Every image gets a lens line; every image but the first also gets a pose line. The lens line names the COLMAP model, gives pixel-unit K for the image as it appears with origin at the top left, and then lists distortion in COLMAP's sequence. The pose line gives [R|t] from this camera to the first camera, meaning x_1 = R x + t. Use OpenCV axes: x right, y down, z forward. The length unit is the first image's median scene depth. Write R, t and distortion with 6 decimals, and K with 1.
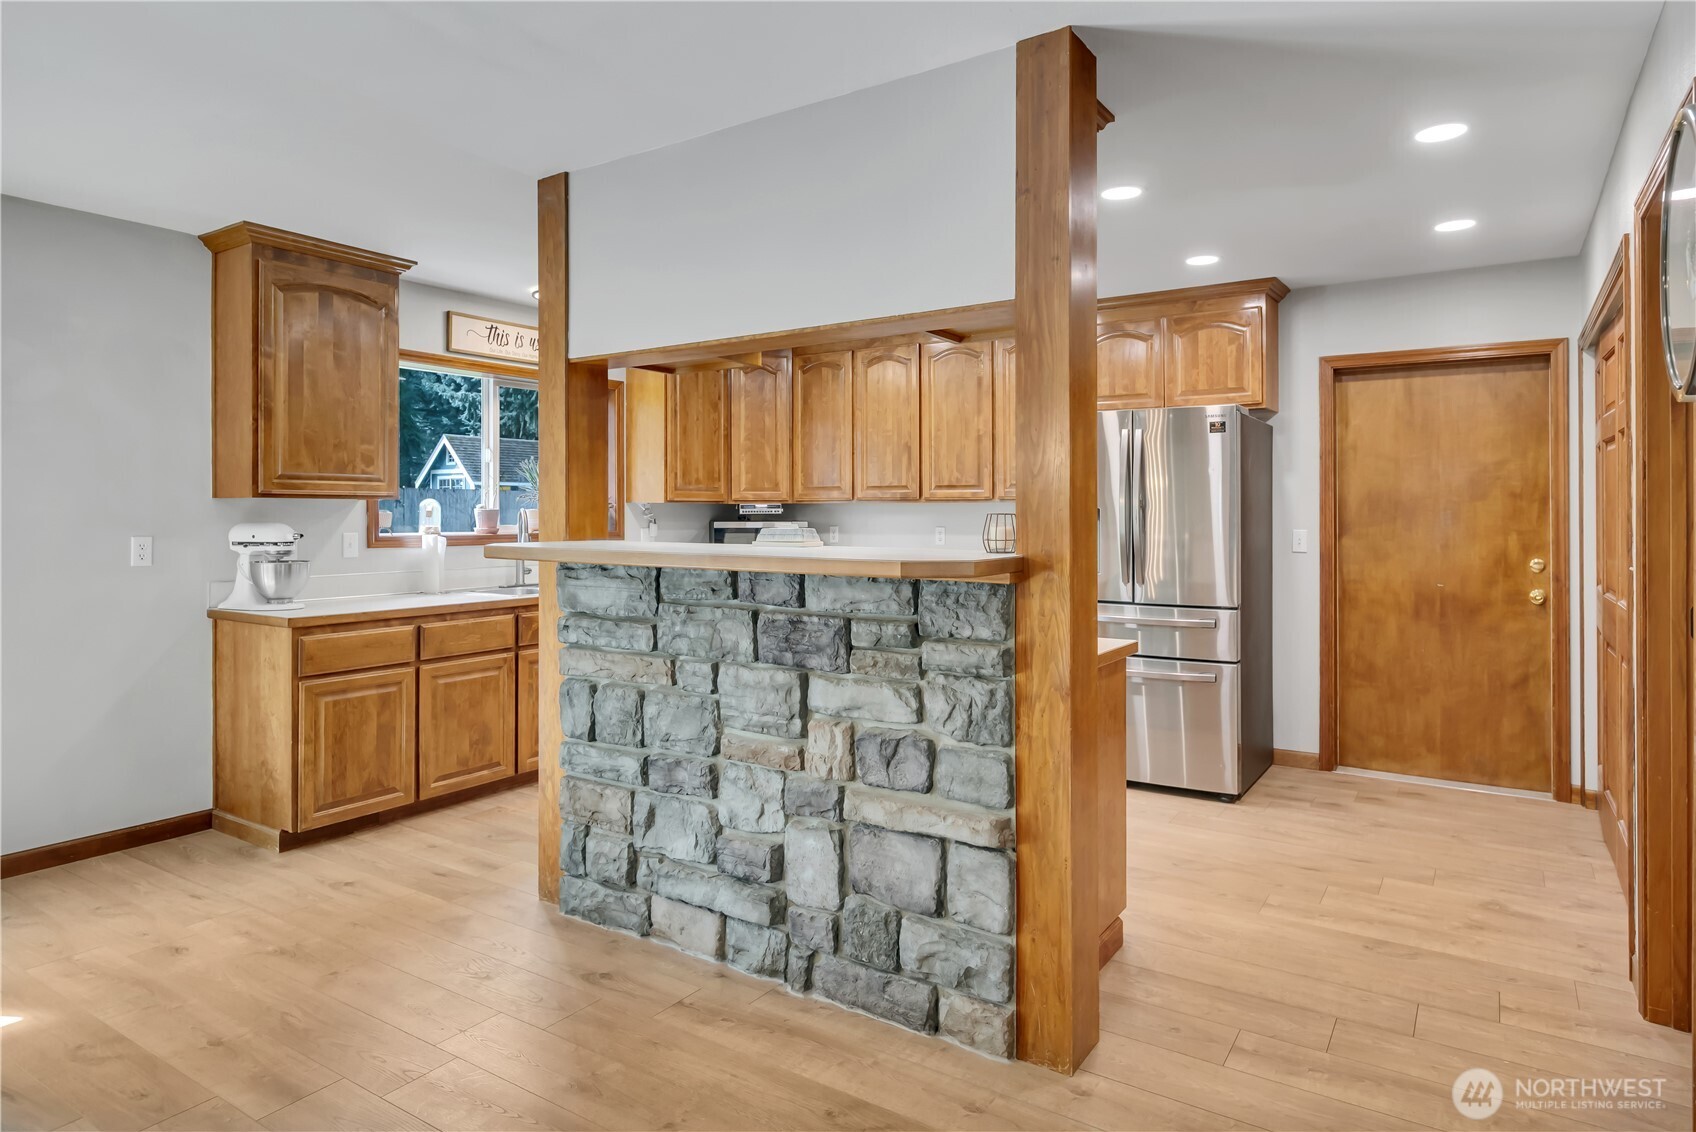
lens RADIAL K [[986.9, 0, 866.2], [0, 986.9, 522.9], [0, 0, 1]] dist [0.006023, 0.002297]
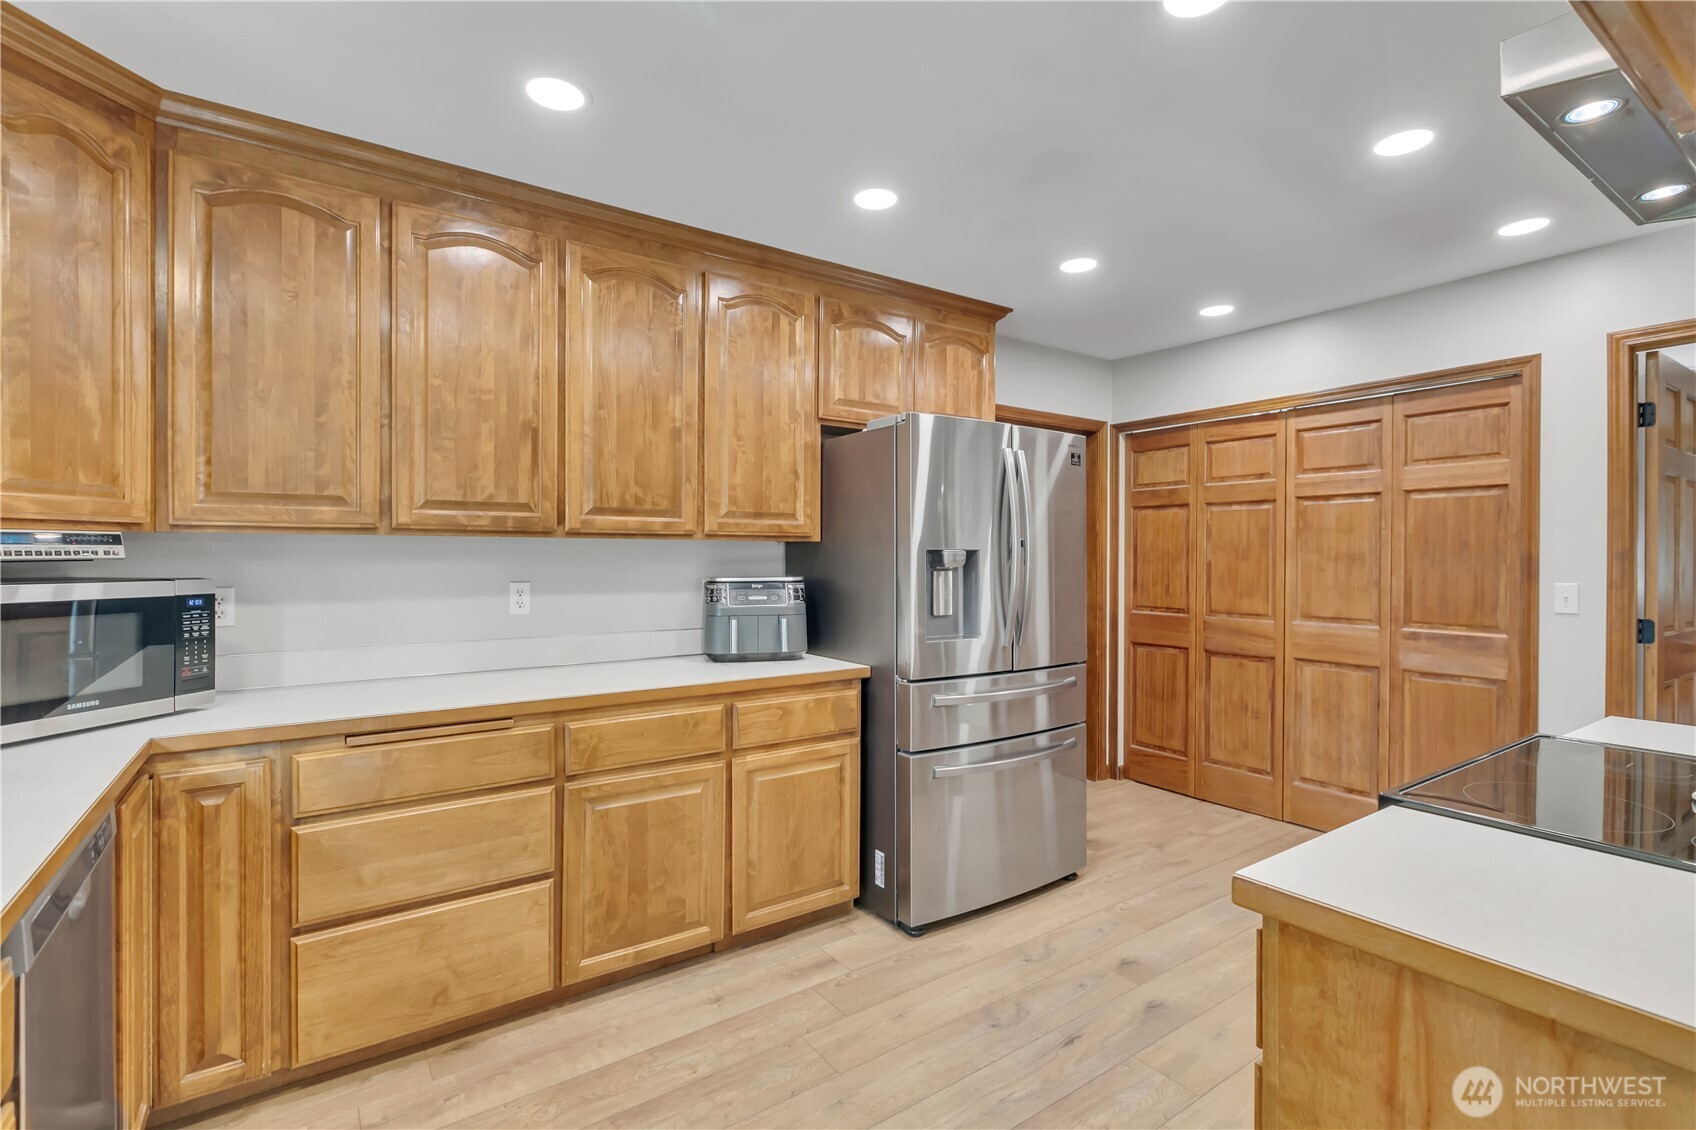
lens RADIAL K [[791.0, 0, 856.0], [0, 791.0, 560.4], [0, 0, 1]] dist [0.000139, 0.000613]
pose [[0.369587, -0.004608, 0.929185, -0.400411], [0.009121, 0.999958, 0.001331, -0.010236], [-0.929151, 0.007983, 0.369613, 0.984546]]
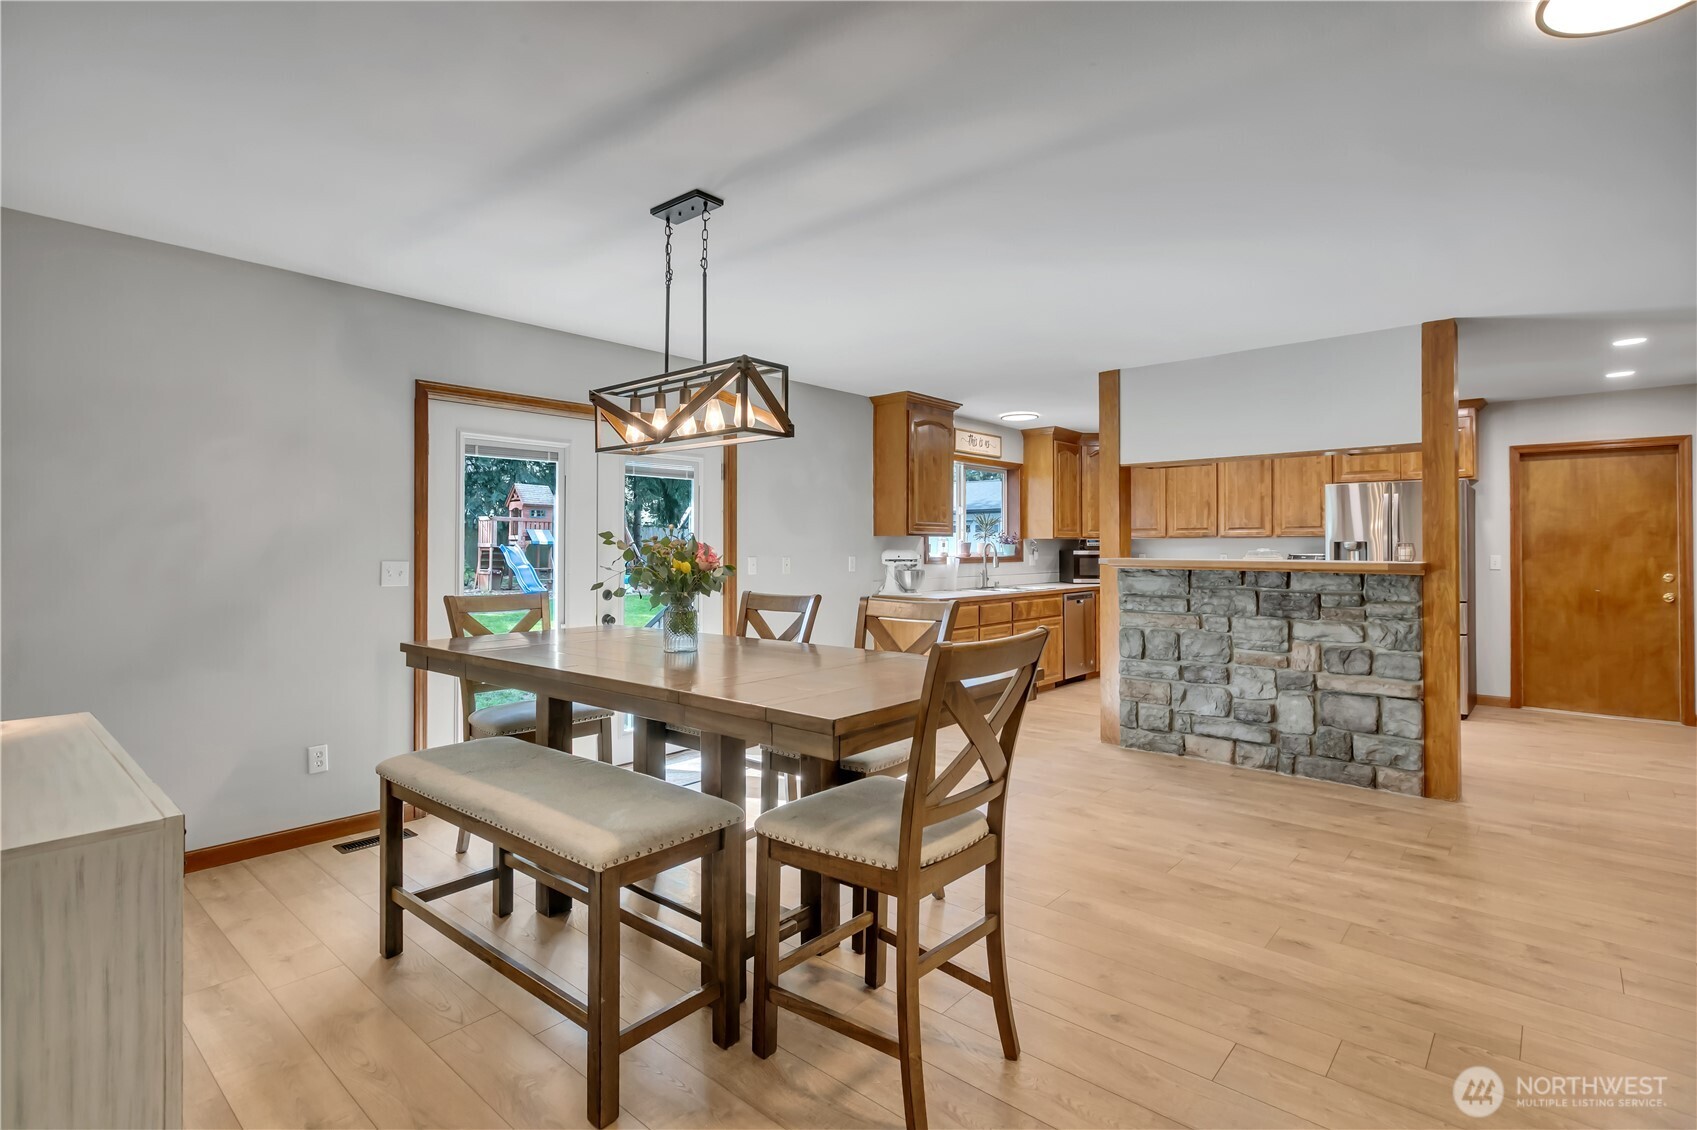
lens RADIAL K [[820.9, 0, 858.7], [0, 820.9, 549.1], [0, 0, 1]] dist [0.005106, -0.001659]
pose [[0.989911, 0.000900, -0.141687, -0.462870], [-0.002195, 0.999957, -0.008985, 0.013285], [0.141673, 0.009205, 0.989871, -0.539223]]
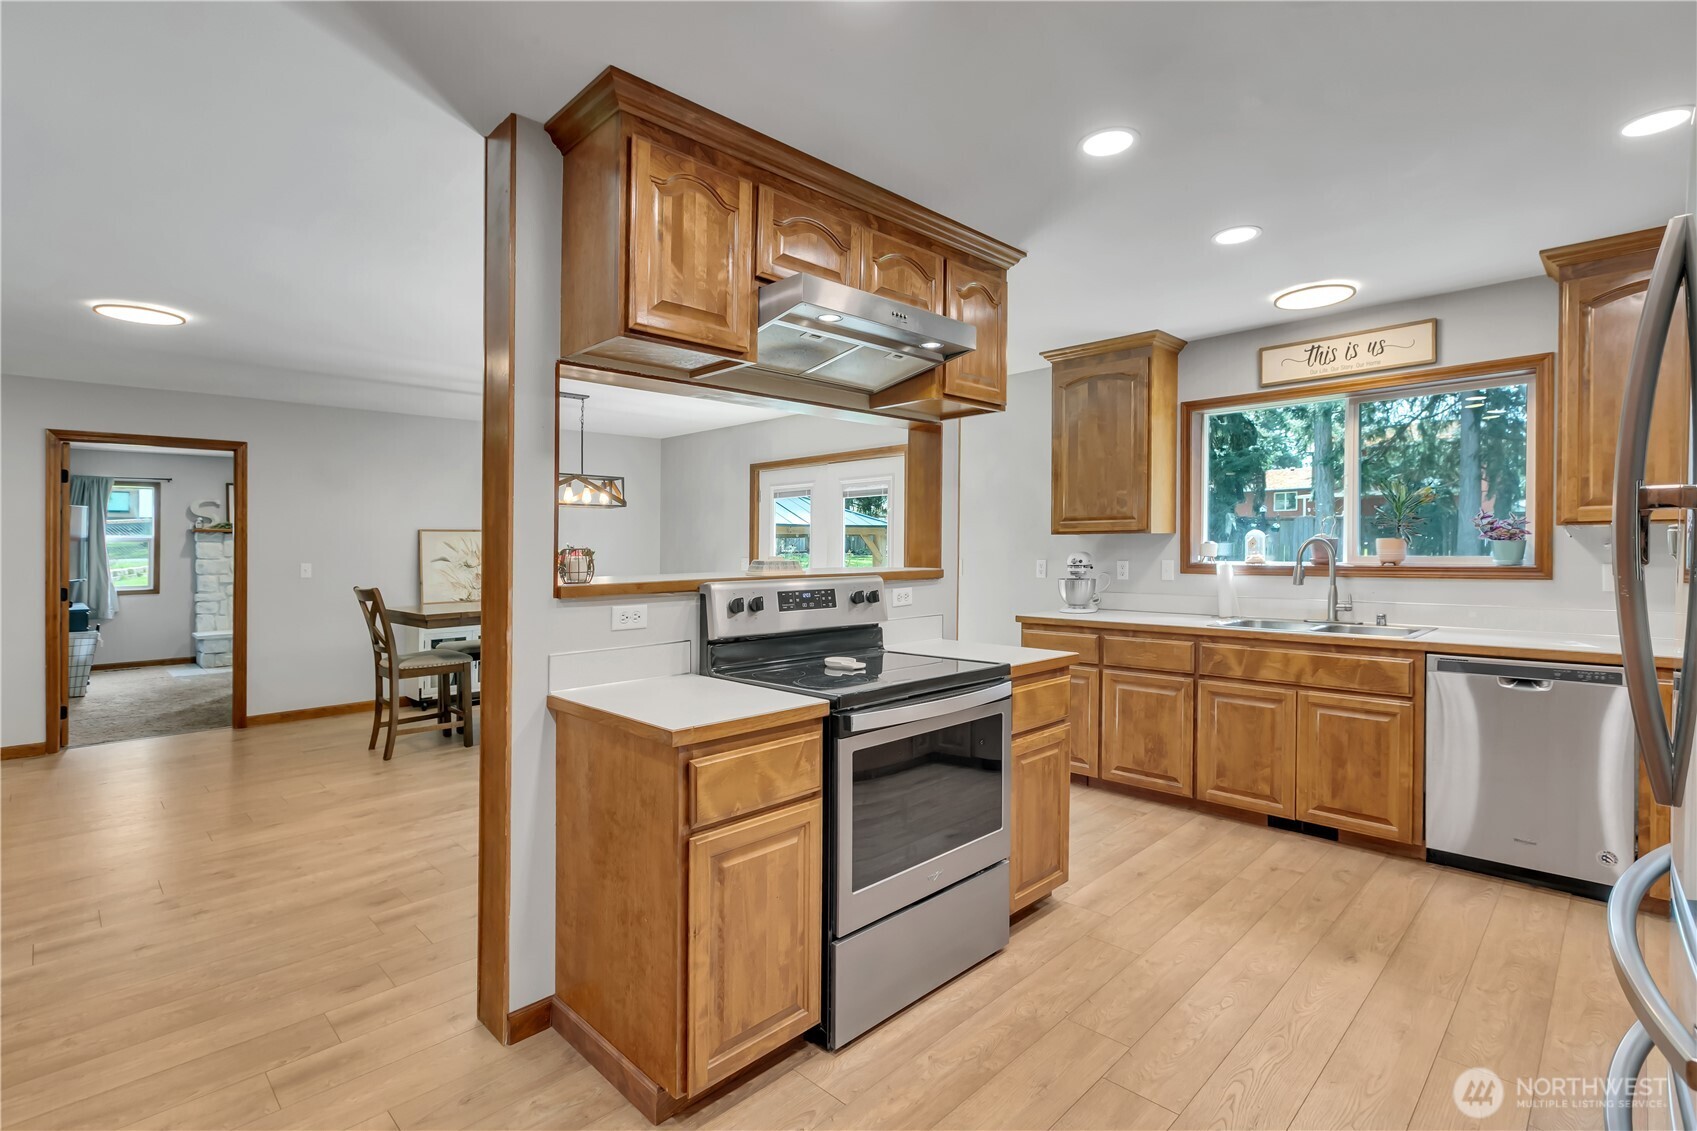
lens RADIAL K [[791.4, 0, 849.1], [0, 791.4, 552.2], [0, 0, 1]] dist [0.000139, 0.000613]
pose [[-0.209341, 0.007419, -0.977814, 0.579772], [-0.002771, 0.999963, 0.008180, -0.007693], [0.977839, 0.004422, -0.209313, 0.905512]]
